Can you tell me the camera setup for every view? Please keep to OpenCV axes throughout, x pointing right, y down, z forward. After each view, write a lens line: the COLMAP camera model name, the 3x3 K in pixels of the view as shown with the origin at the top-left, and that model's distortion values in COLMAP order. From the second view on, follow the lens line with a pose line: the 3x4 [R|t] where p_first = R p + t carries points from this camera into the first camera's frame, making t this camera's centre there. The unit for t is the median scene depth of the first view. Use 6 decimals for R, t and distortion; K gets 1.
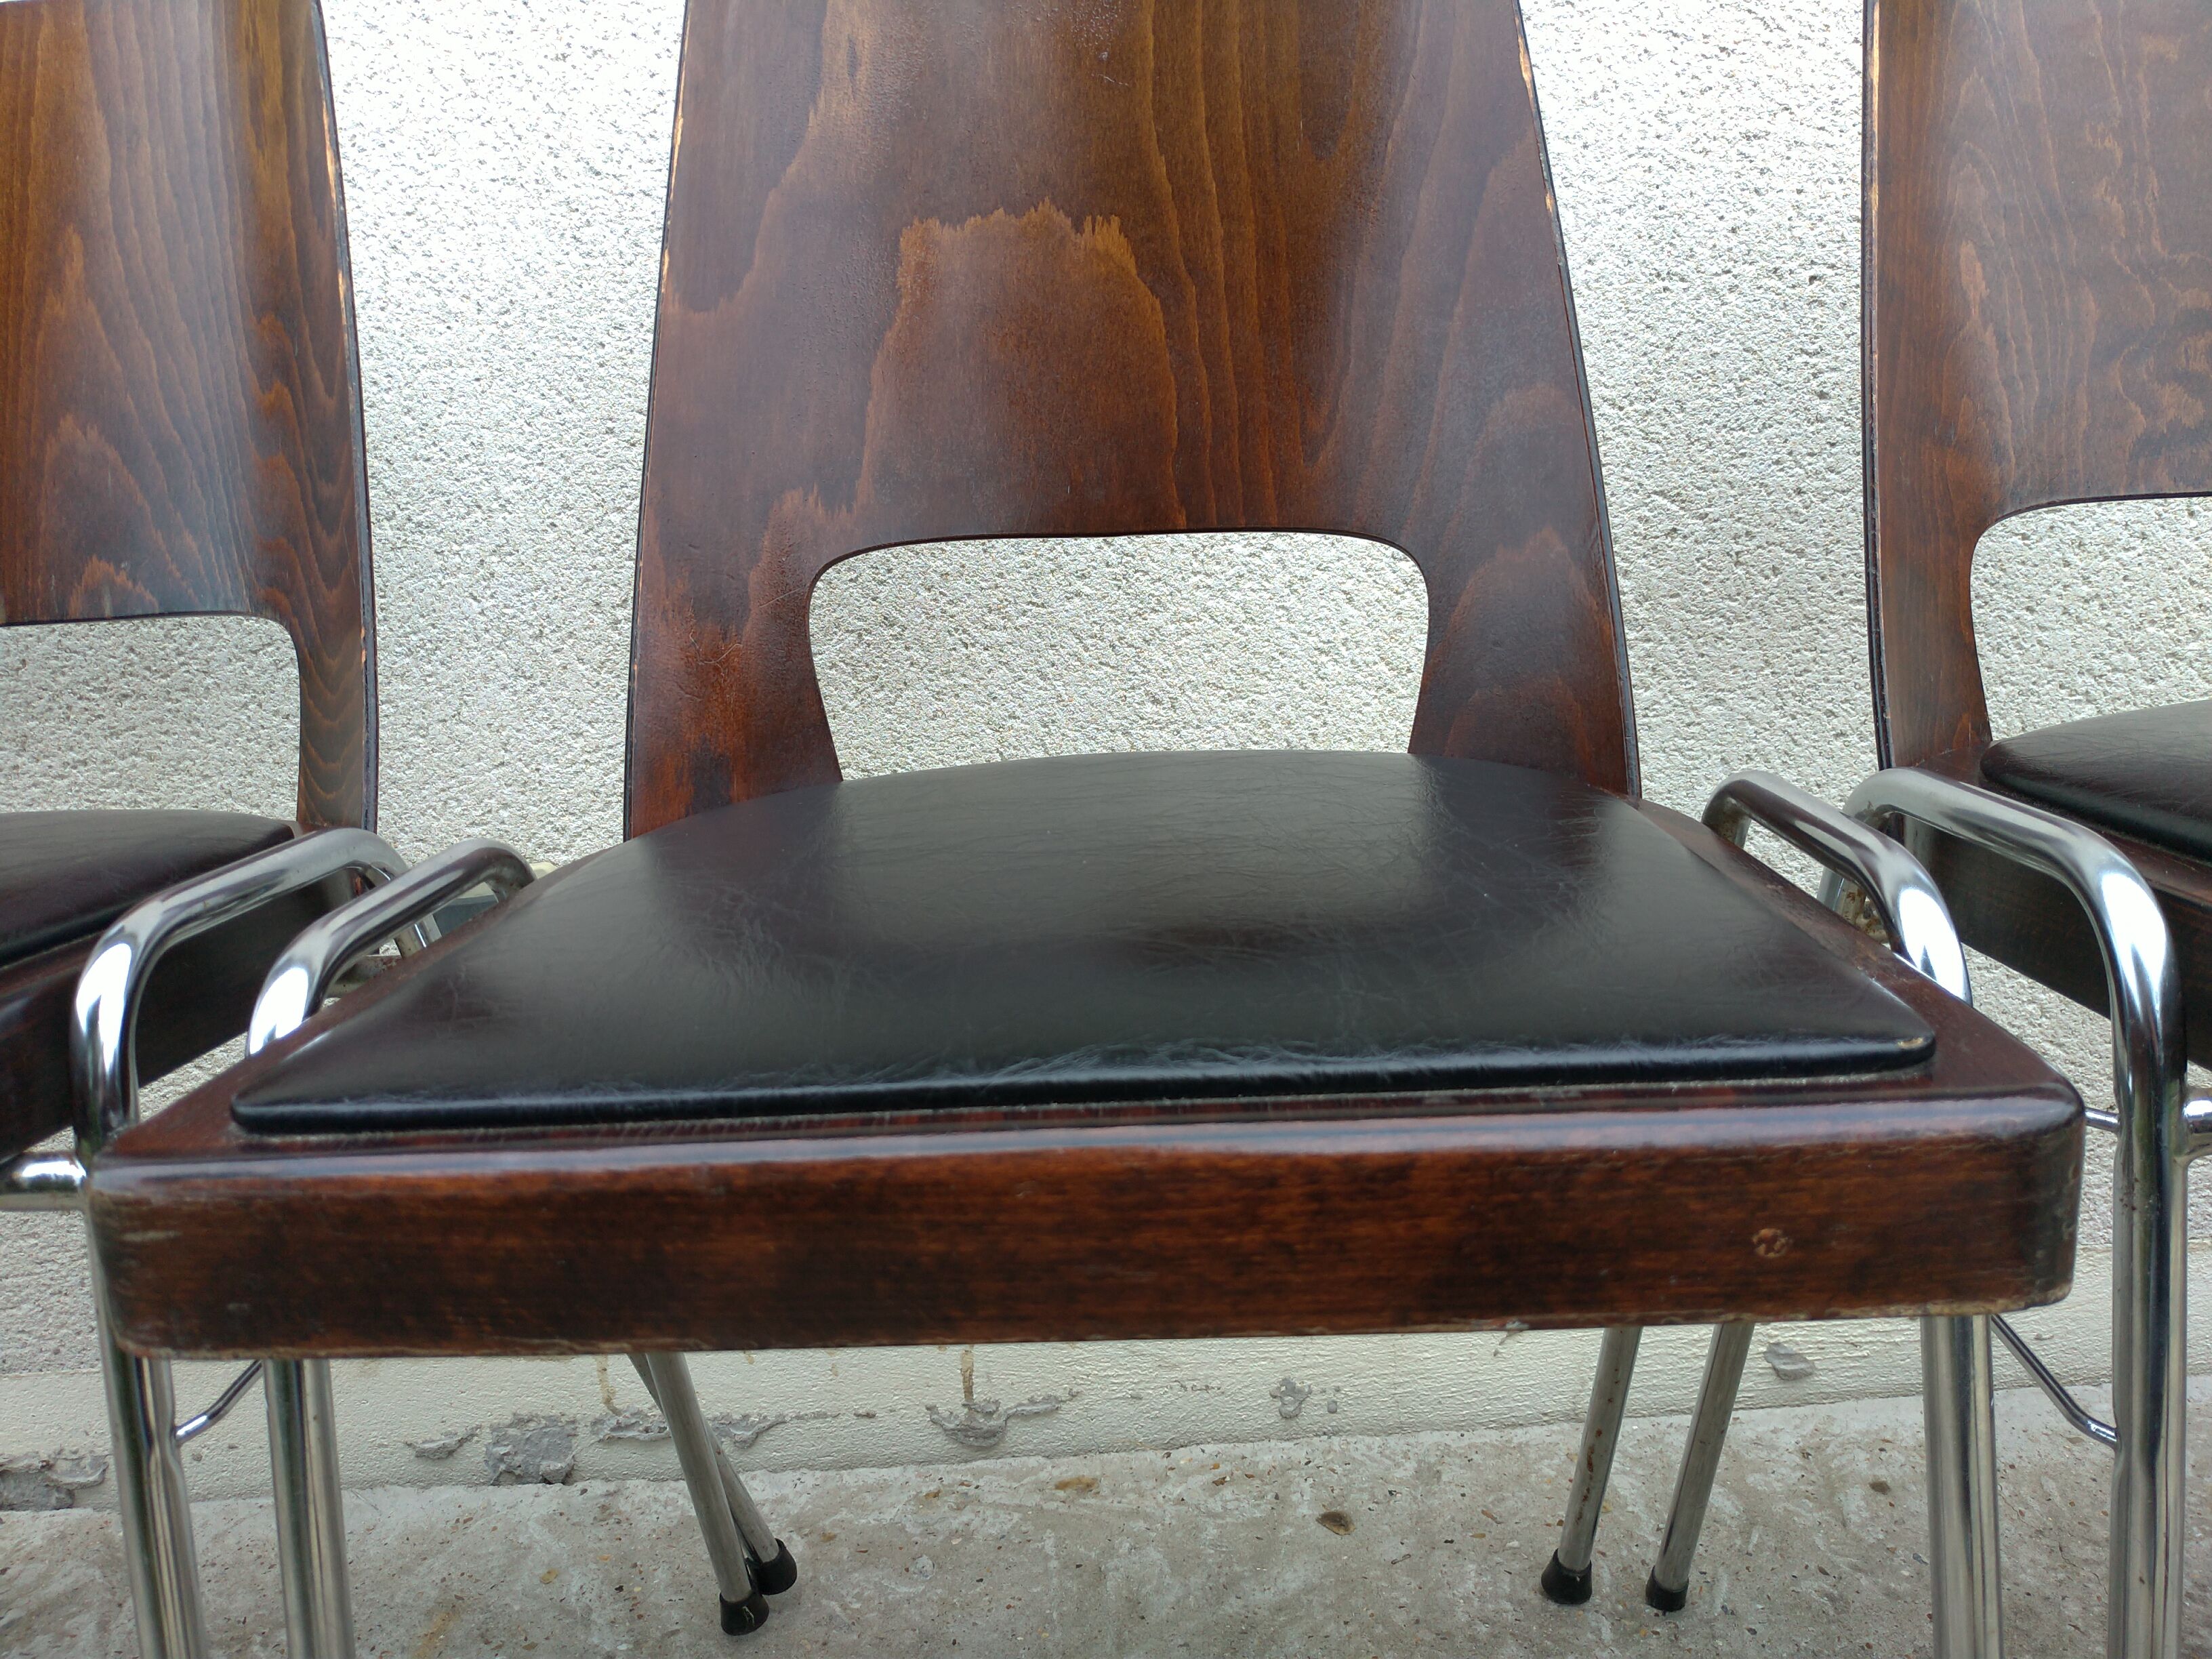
lens RADIAL K [[1585.0, 0, 1116.5], [0, 1585.0, 855.9], [0, 0, 1]] dist [-0.017481, 0.003896]
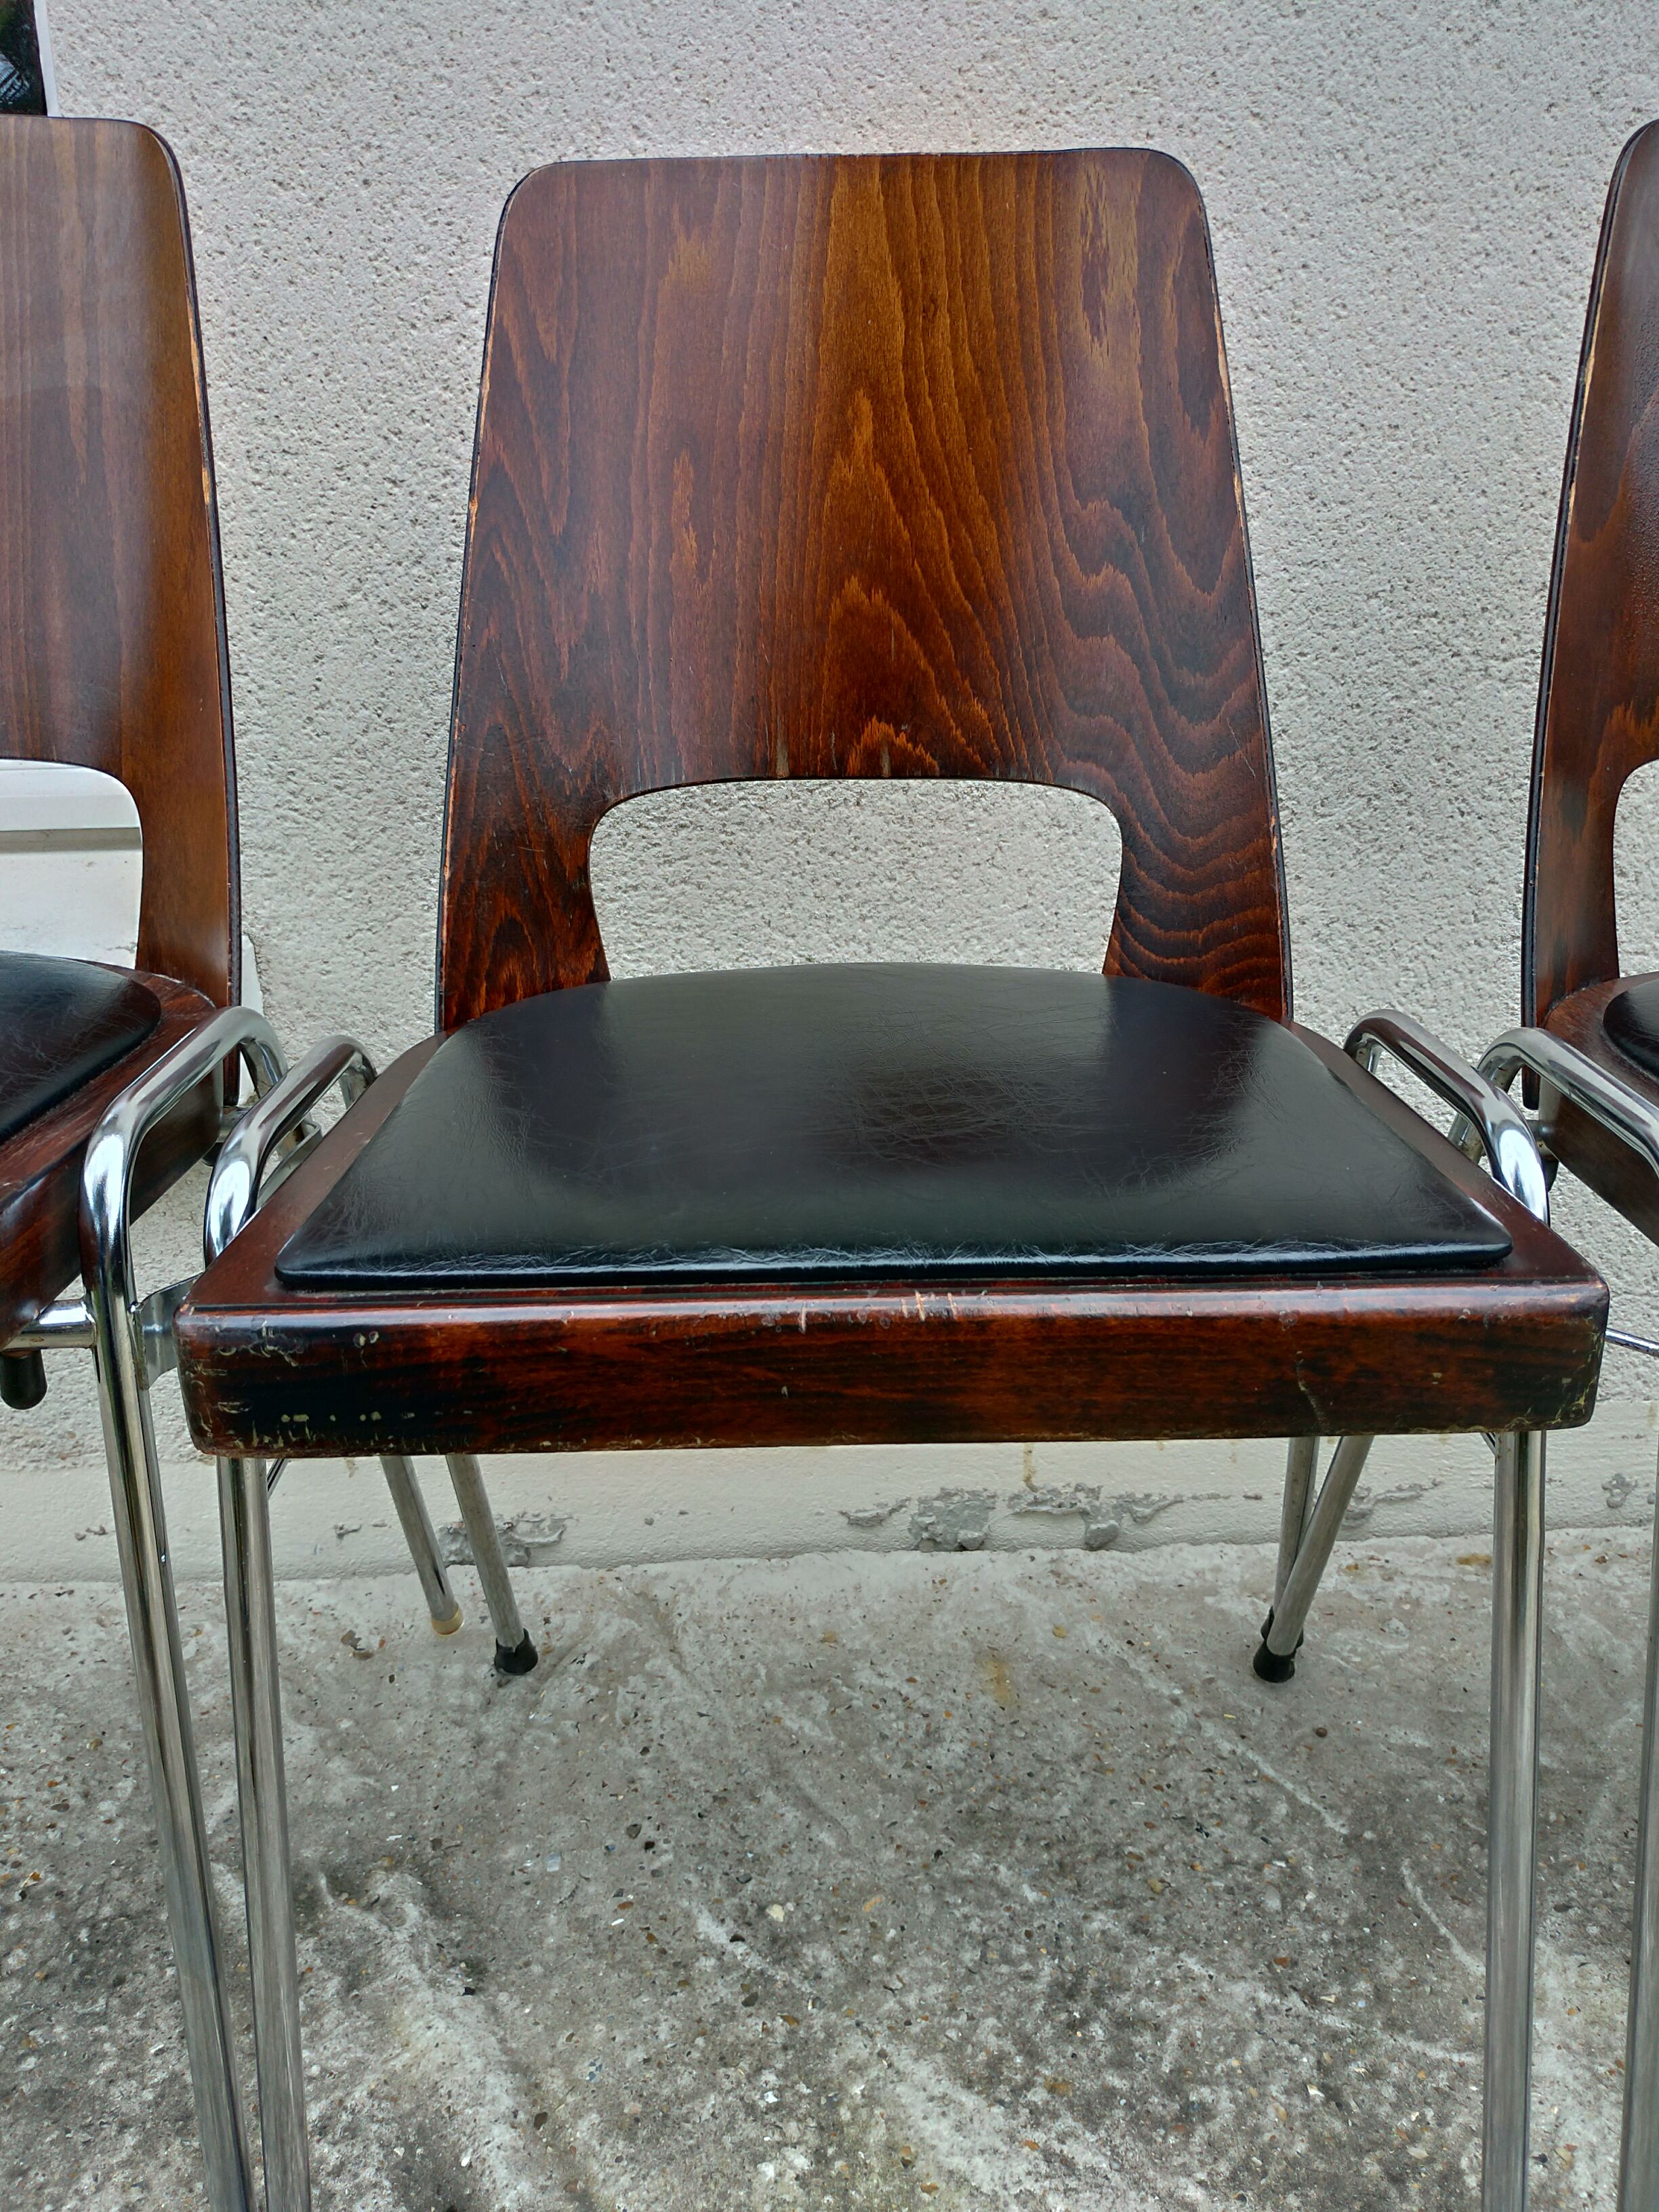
lens RADIAL K [[1593.5, 0, 832.6], [0, 1593.5, 1114.4], [0, 0, 1]] dist [-0.008716, -0.001320]
pose [[0.997262, 0.037569, 0.063699, -0.633989], [-0.044687, 0.992442, 0.114290, -0.037773], [-0.058924, -0.116824, 0.991403, -0.088404]]
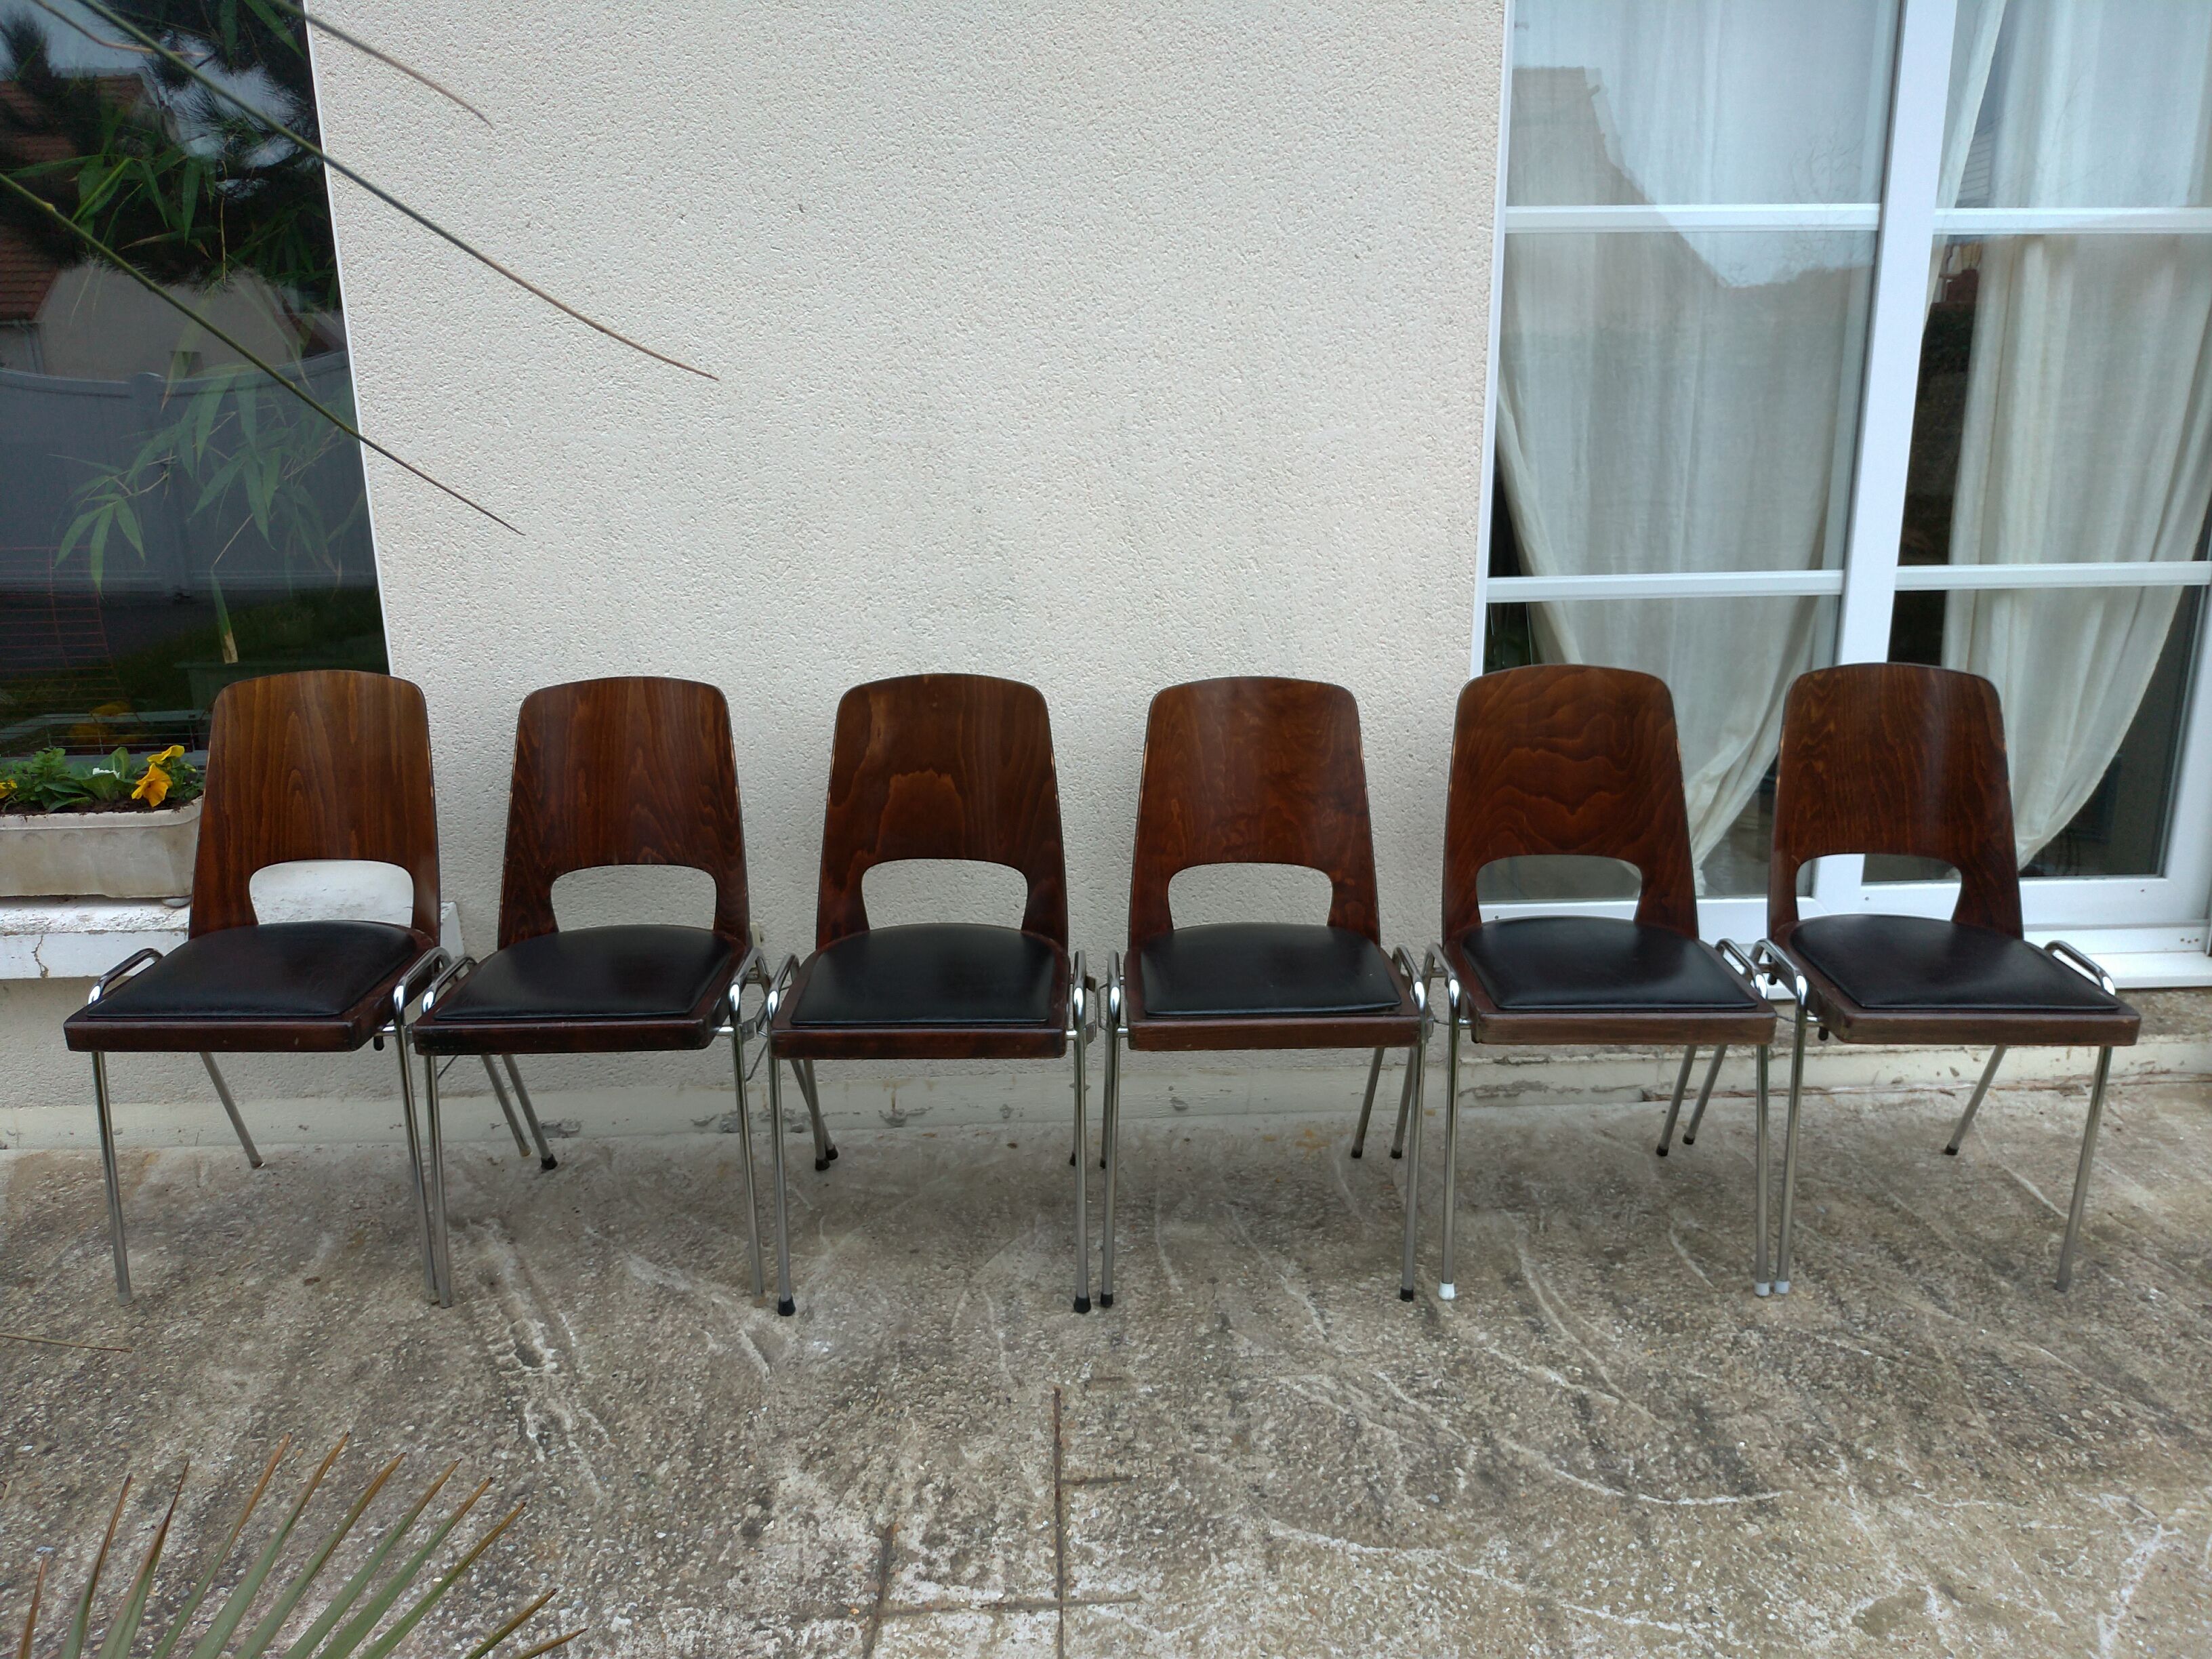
lens RADIAL K [[1524.0, 0, 1109.8], [0, 1524.0, 841.1], [0, 0, 1]] dist [-0.013234, 0.003013]
pose [[0.997432, 0.038969, 0.060095, 0.130112], [-0.043795, 0.995736, 0.081194, -0.438724], [-0.056675, -0.083617, 0.994885, -1.993858]]
